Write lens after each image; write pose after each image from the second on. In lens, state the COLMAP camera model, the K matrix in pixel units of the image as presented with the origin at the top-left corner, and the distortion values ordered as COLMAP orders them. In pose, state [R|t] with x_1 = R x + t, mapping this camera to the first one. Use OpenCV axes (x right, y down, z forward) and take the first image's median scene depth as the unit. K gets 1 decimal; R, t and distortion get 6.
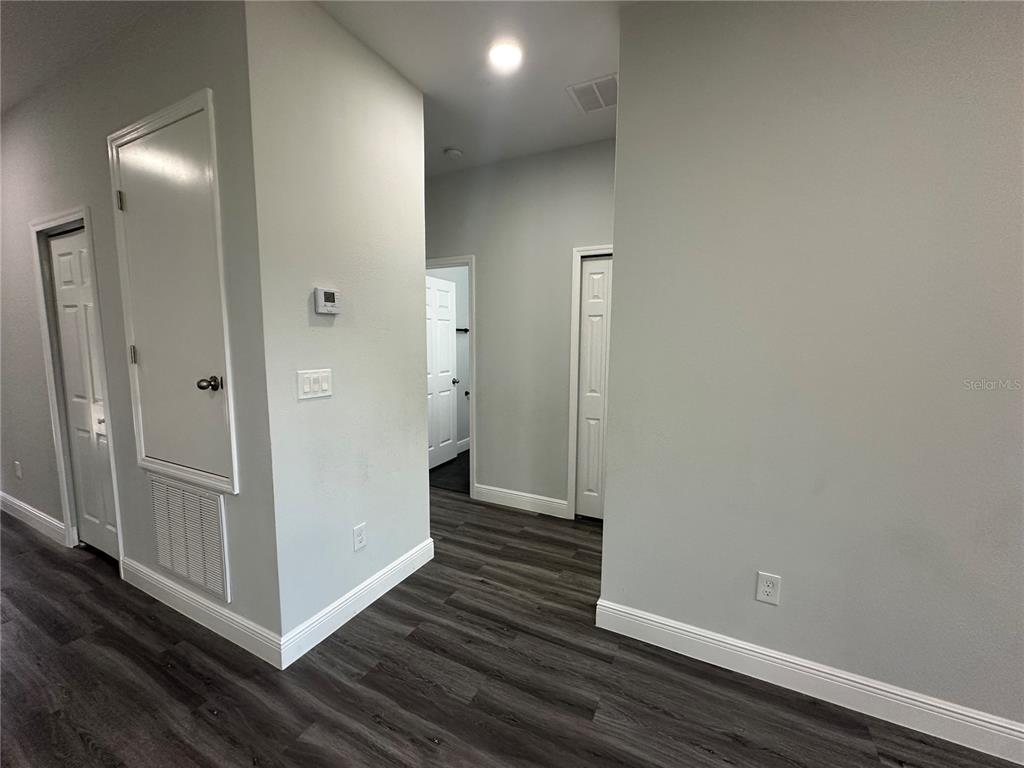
lens RADIAL K [[414.1, 0, 513.7], [0, 414.1, 385.7], [0, 0, 1]] dist [-0.001095, -0.000114]
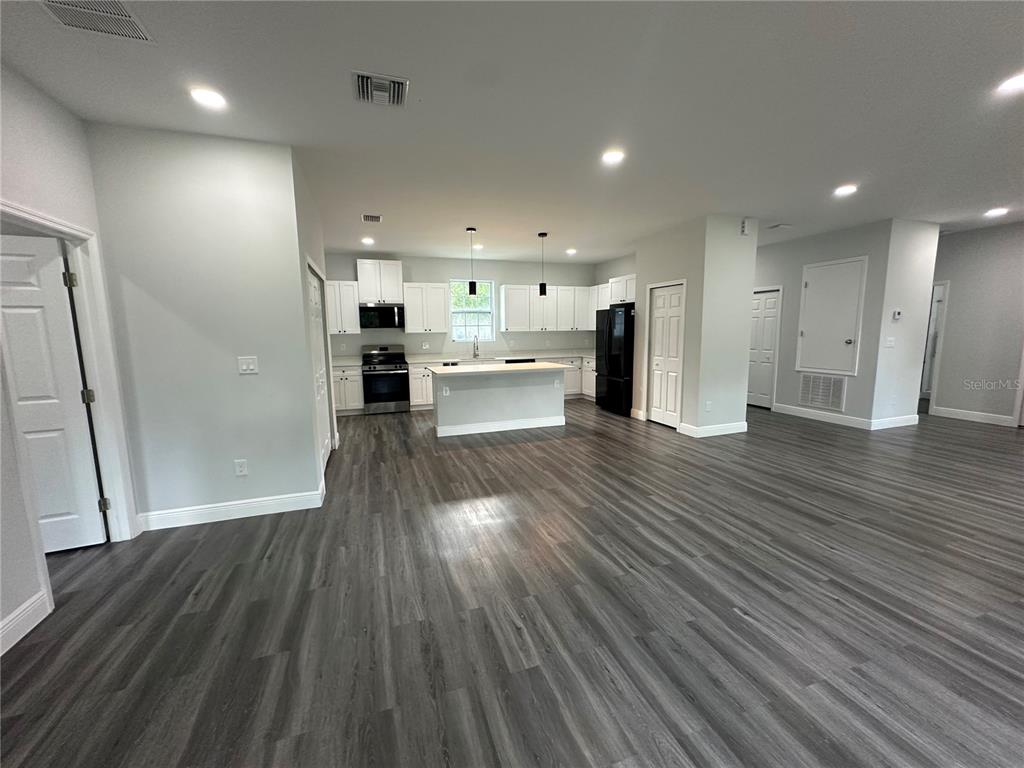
lens RADIAL K [[408.1, 0, 513.3], [0, 408.1, 385.0], [0, 0, 1]] dist [-0.000458, -0.000064]
pose [[0.724858, 0.080252, -0.684208, -0.405941], [-0.064055, 0.996740, 0.049049, 0.338454], [0.685914, 0.008273, 0.727635, -3.072298]]
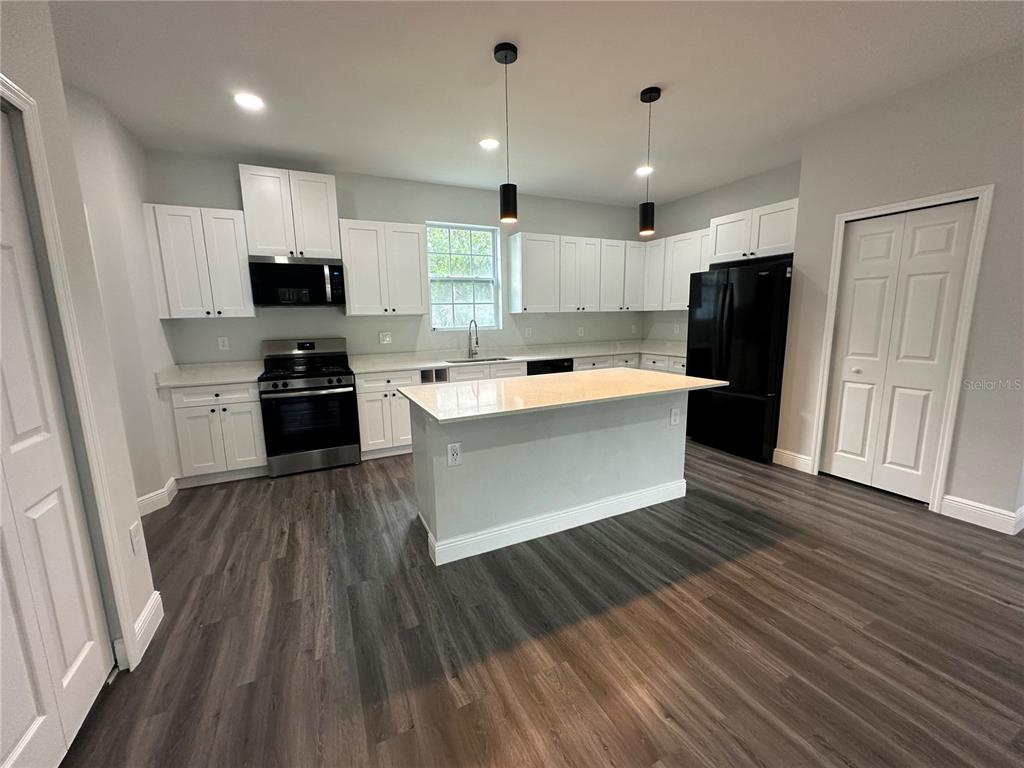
lens RADIAL K [[410.2, 0, 511.9], [0, 410.2, 384.6], [0, 0, 1]] dist [-0.000397, -0.000070]
pose [[0.799786, 0.079420, -0.595008, -1.966862], [-0.046670, 0.996436, 0.070270, 0.263318], [0.598468, -0.028432, 0.800642, -2.097042]]
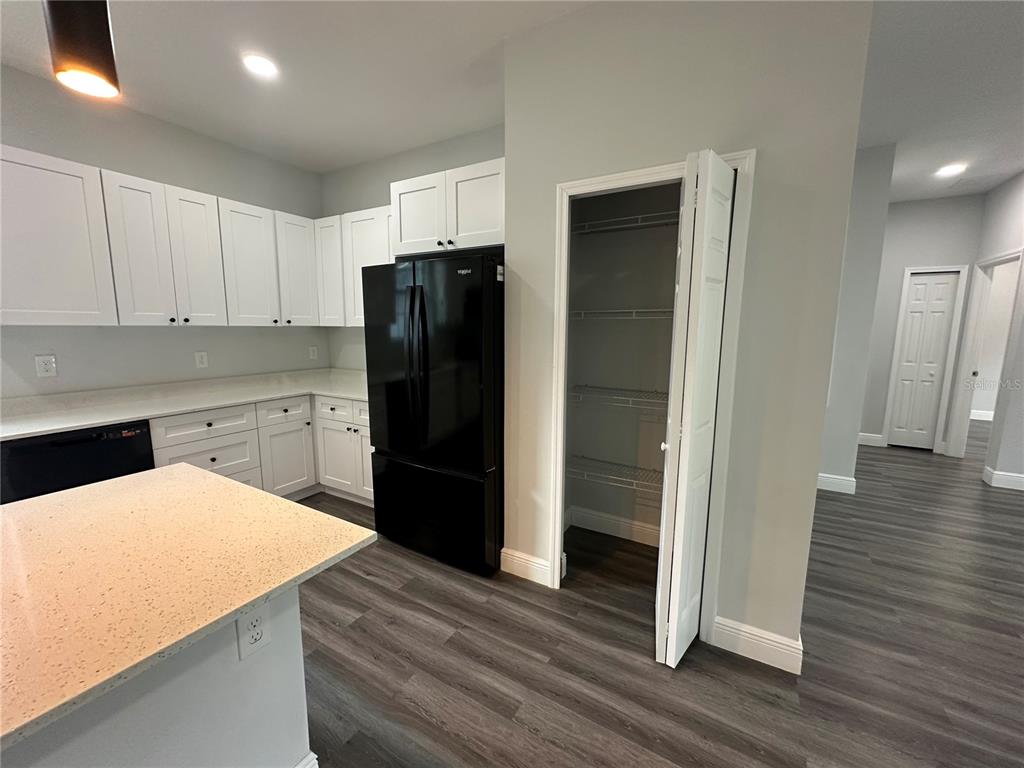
lens RADIAL K [[408.6, 0, 519.3], [0, 408.6, 383.3], [0, 0, 1]] dist [-0.022249, -0.000127]
pose [[0.999250, 0.009534, -0.037536, -2.010025], [-0.008663, 0.999691, 0.023288, 0.107784], [0.037746, -0.022946, 0.999024, -0.982075]]
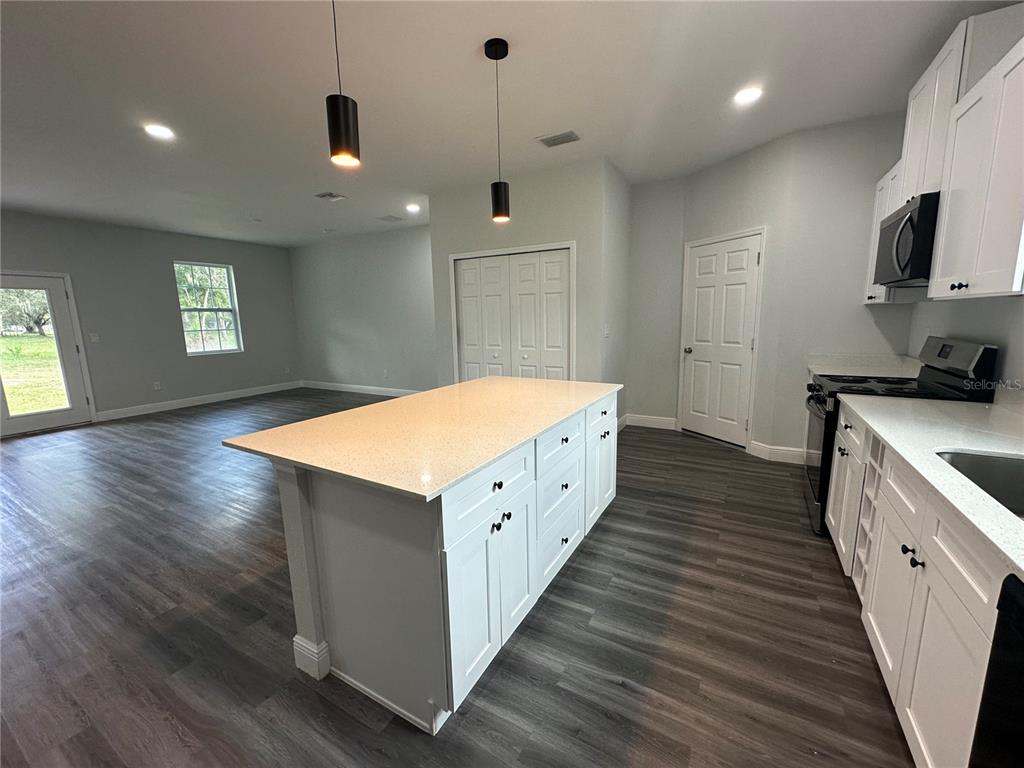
lens RADIAL K [[414.1, 0, 513.7], [0, 414.1, 385.7], [0, 0, 1]] dist [-0.001095, -0.000114]
pose [[-0.998998, 0.009499, 0.043732, -2.878617], [0.021273, 0.960545, 0.277308, -0.019920], [-0.039372, 0.277961, -0.959785, 0.328398]]
